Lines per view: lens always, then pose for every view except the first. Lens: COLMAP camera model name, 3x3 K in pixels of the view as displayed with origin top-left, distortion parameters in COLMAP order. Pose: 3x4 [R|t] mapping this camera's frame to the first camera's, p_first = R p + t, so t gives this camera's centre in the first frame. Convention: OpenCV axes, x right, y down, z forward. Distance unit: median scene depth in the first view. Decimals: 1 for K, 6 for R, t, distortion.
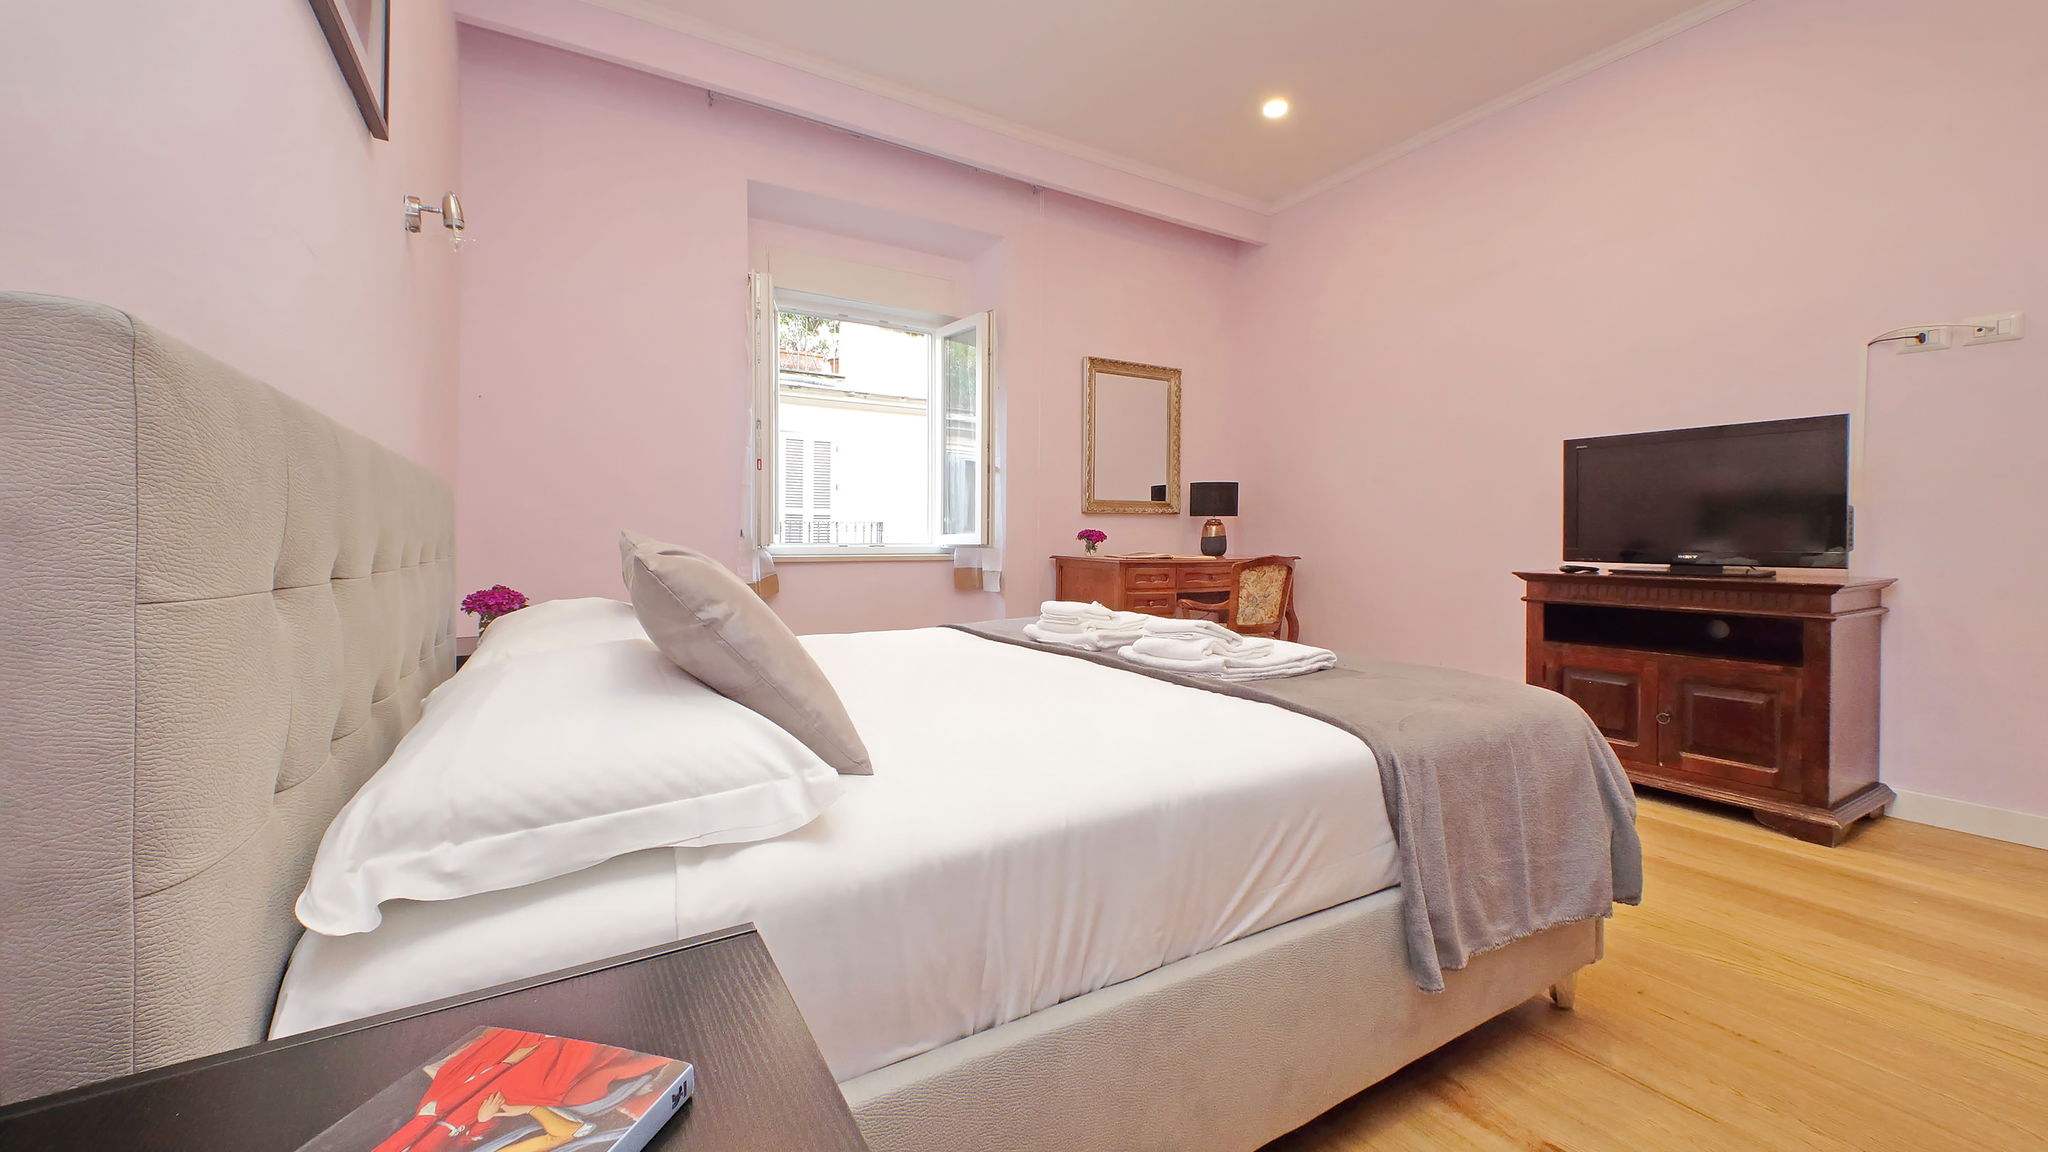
lens RADIAL K [[780.2, 0, 1037.6], [0, 780.2, 545.7], [0, 0, 1]] dist [0.007190, -0.000398]
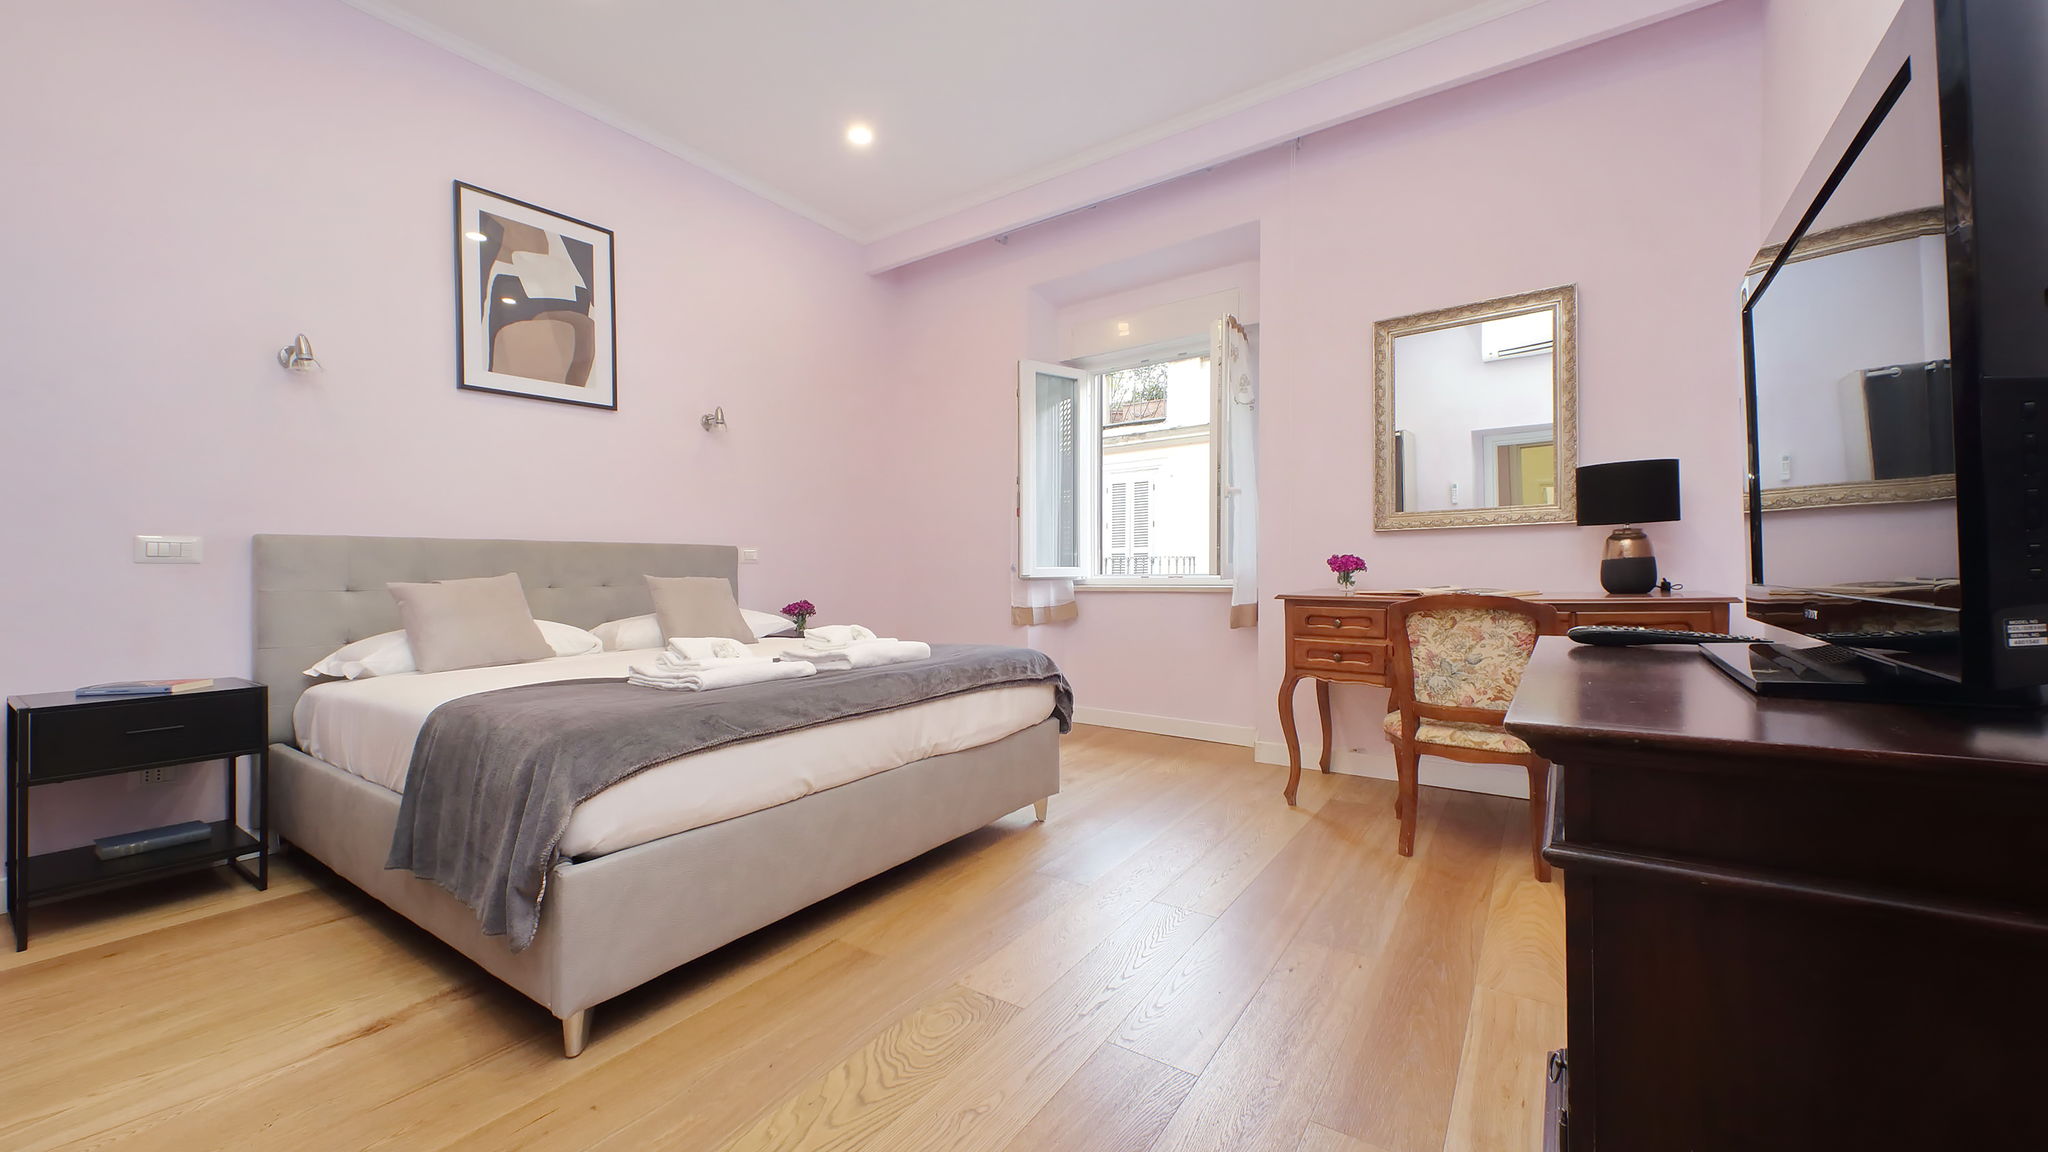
lens RADIAL K [[780.2, 0, 1014.7], [0, 780.2, 576.0], [0, 0, 1]] dist [0.007190, -0.000398]
pose [[0.388541, -0.004749, -0.921419, 0.660757], [0.005493, 0.999981, -0.002838, -0.000338], [0.921415, -0.003959, 0.388559, 0.421230]]
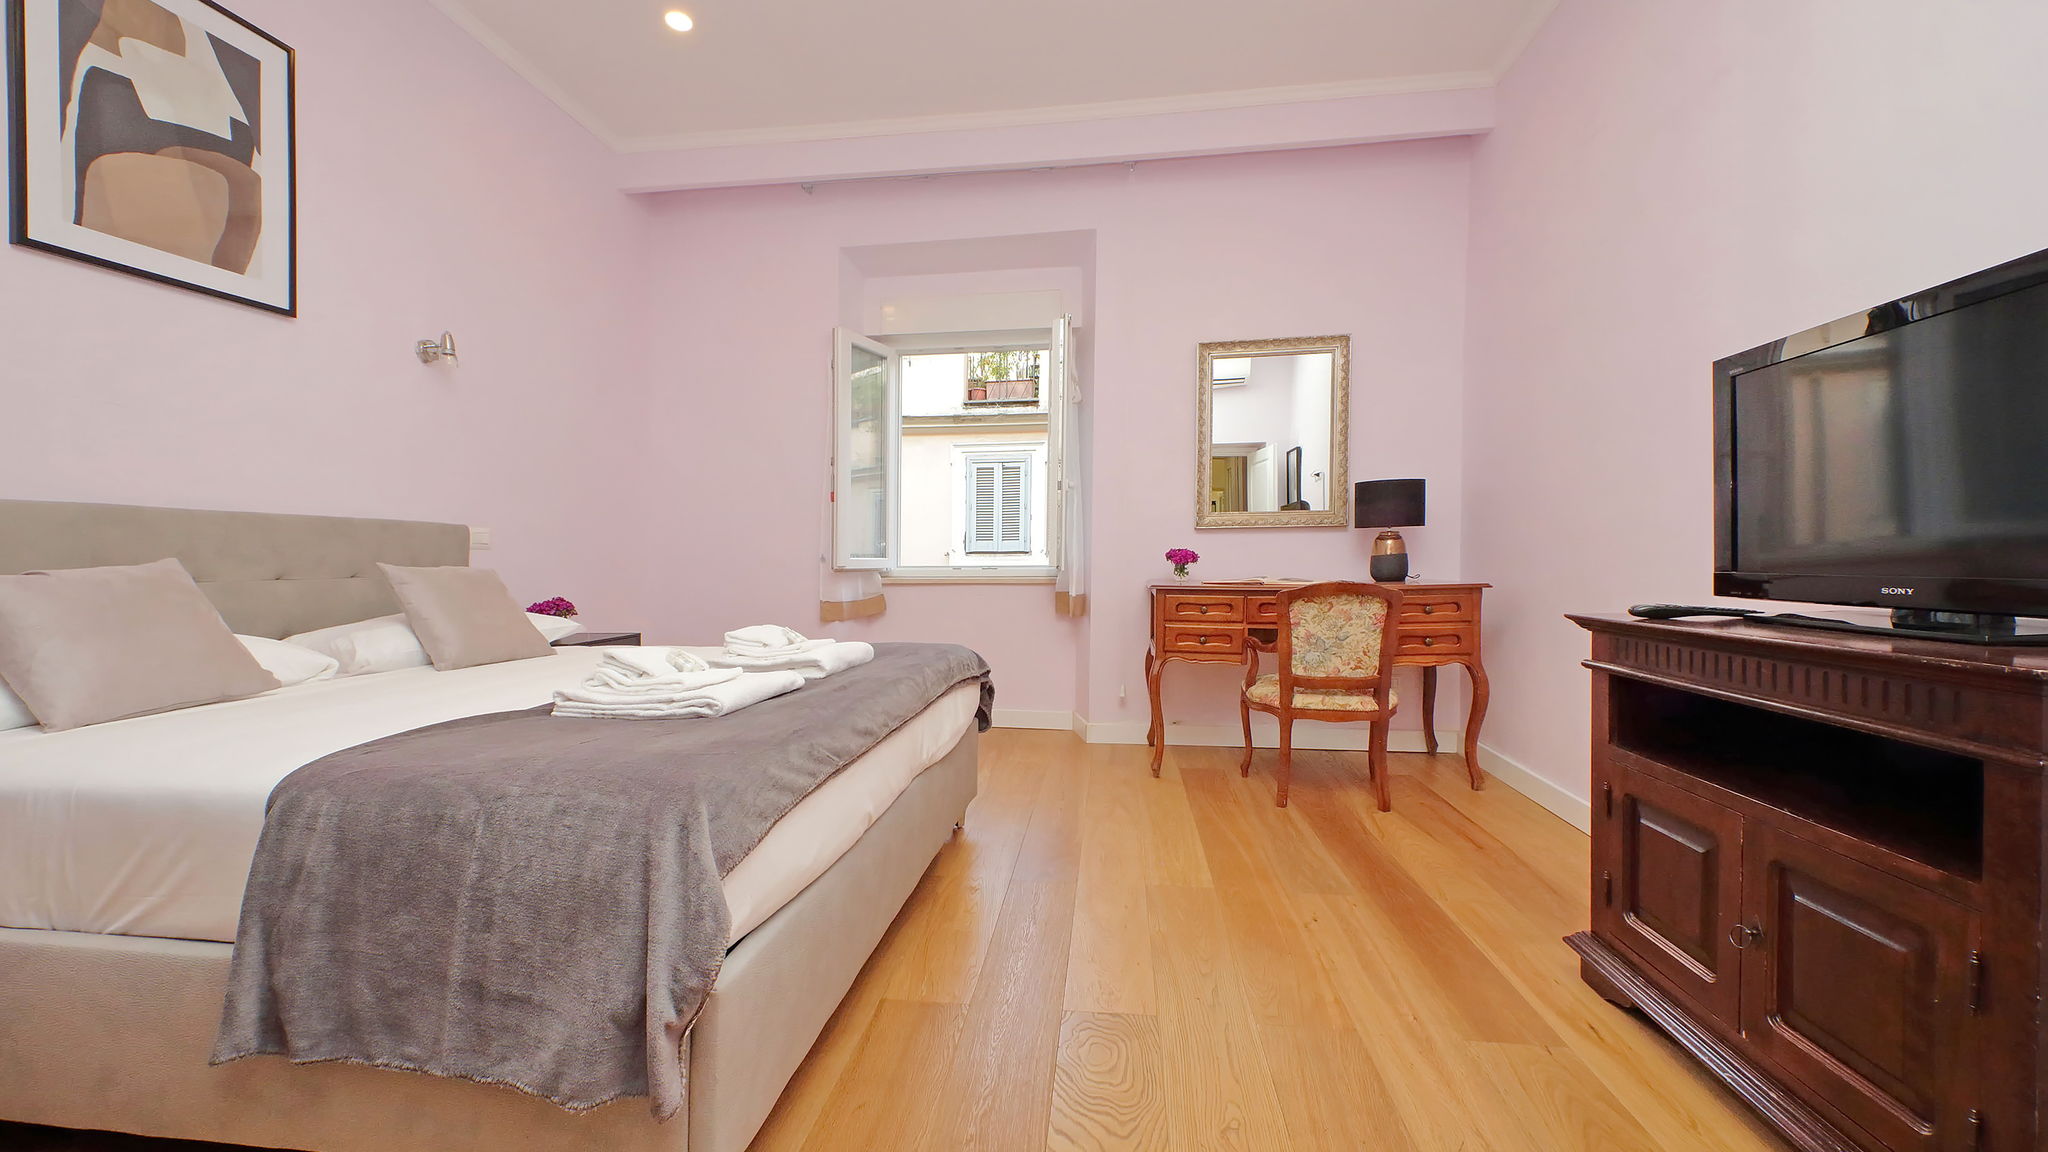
lens RADIAL K [[795.6, 0, 1034.6], [0, 795.6, 576.4], [0, 0, 1]] dist [0.001092, -0.001316]
pose [[0.779895, 0.003204, -0.625903, 0.496472], [0.003827, 0.999944, 0.009887, -0.000317], [0.625899, -0.010106, 0.779838, 0.239452]]
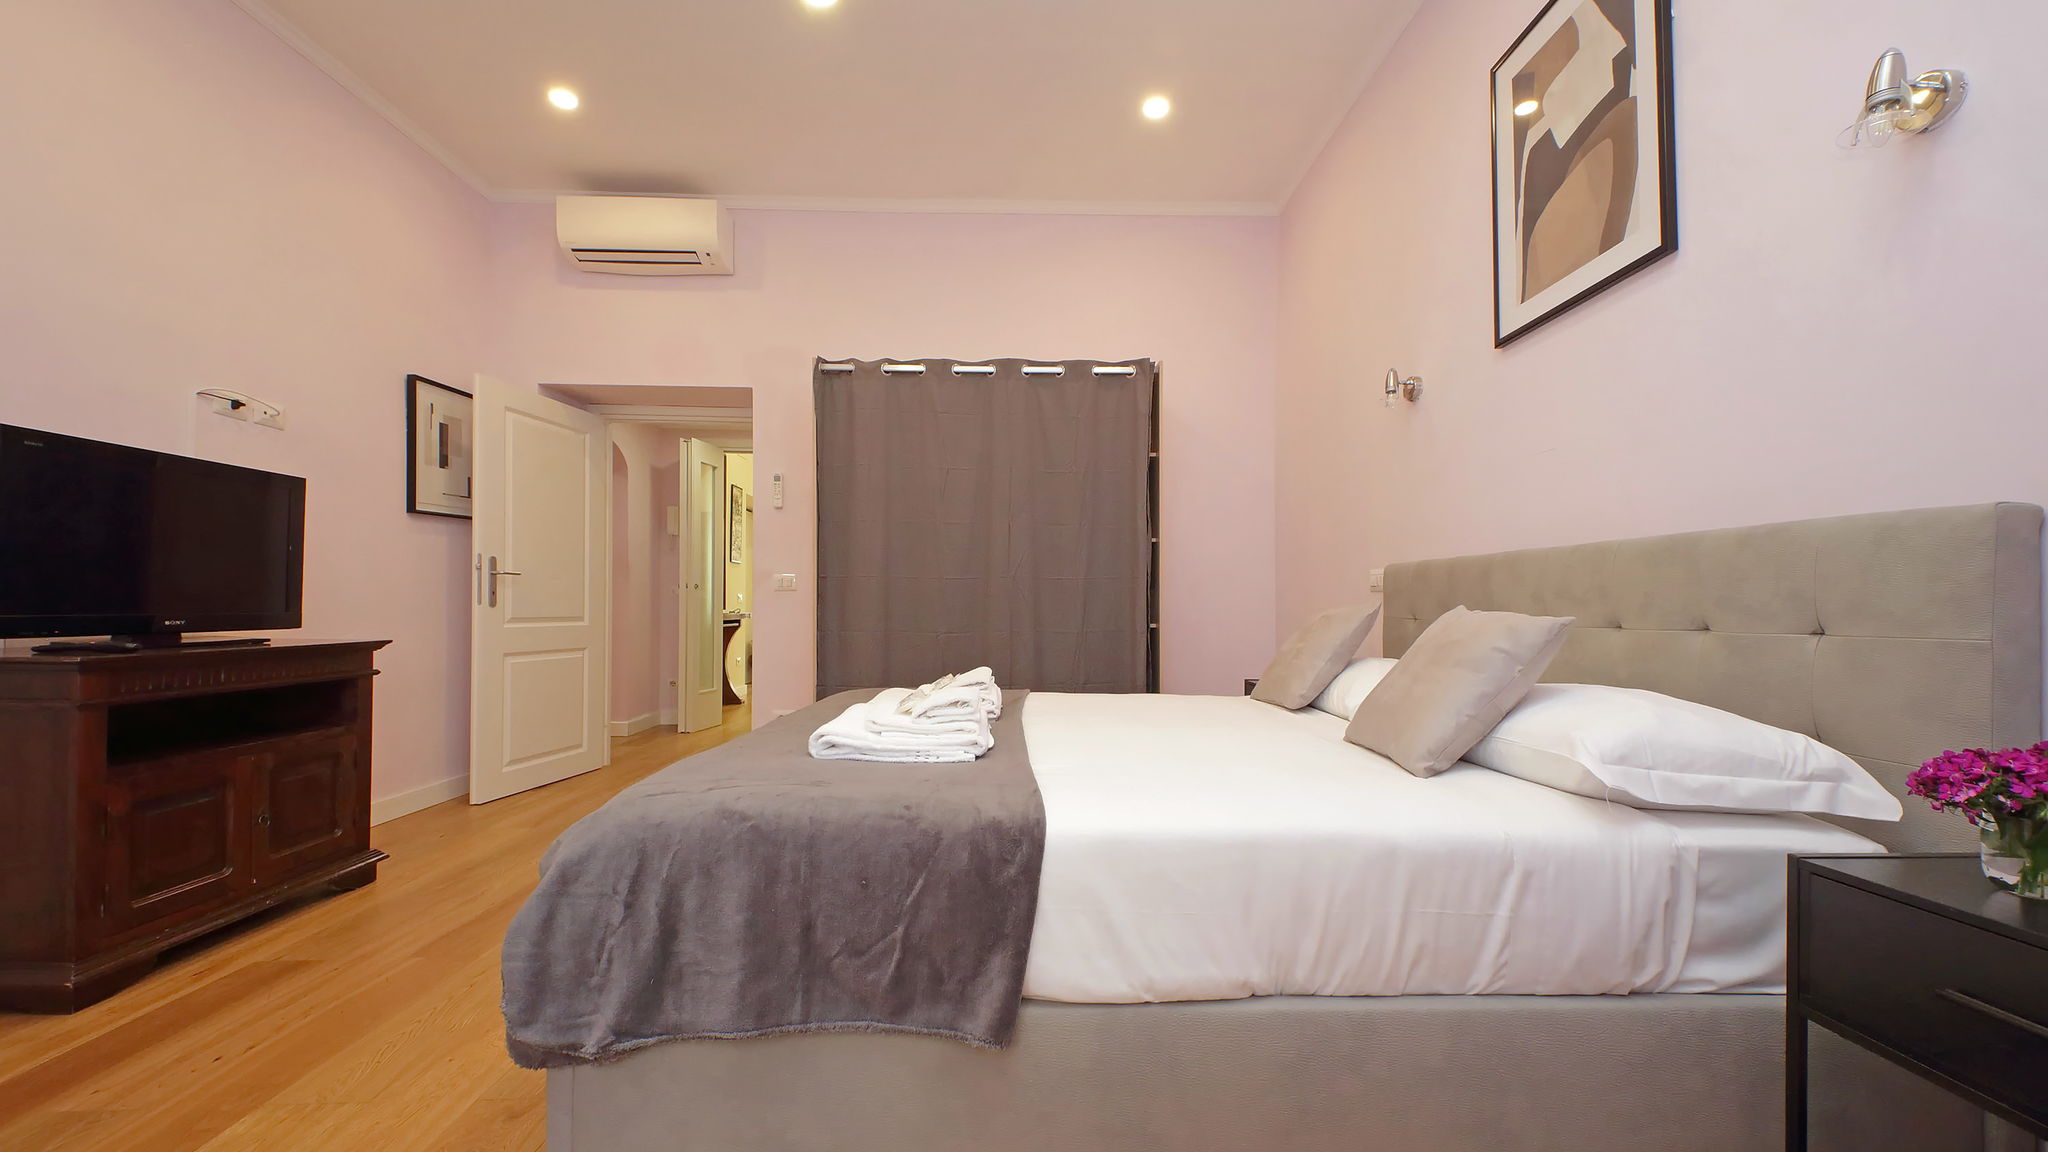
lens RADIAL K [[899.9, 0, 1031.6], [0, 899.9, 579.9], [0, 0, 1]] dist [-0.001241, -0.000698]
pose [[-0.857288, 0.004849, 0.514815, -0.231529], [-0.003444, 0.999879, -0.015153, -0.011895], [-0.514826, -0.014763, -0.857168, 0.896044]]
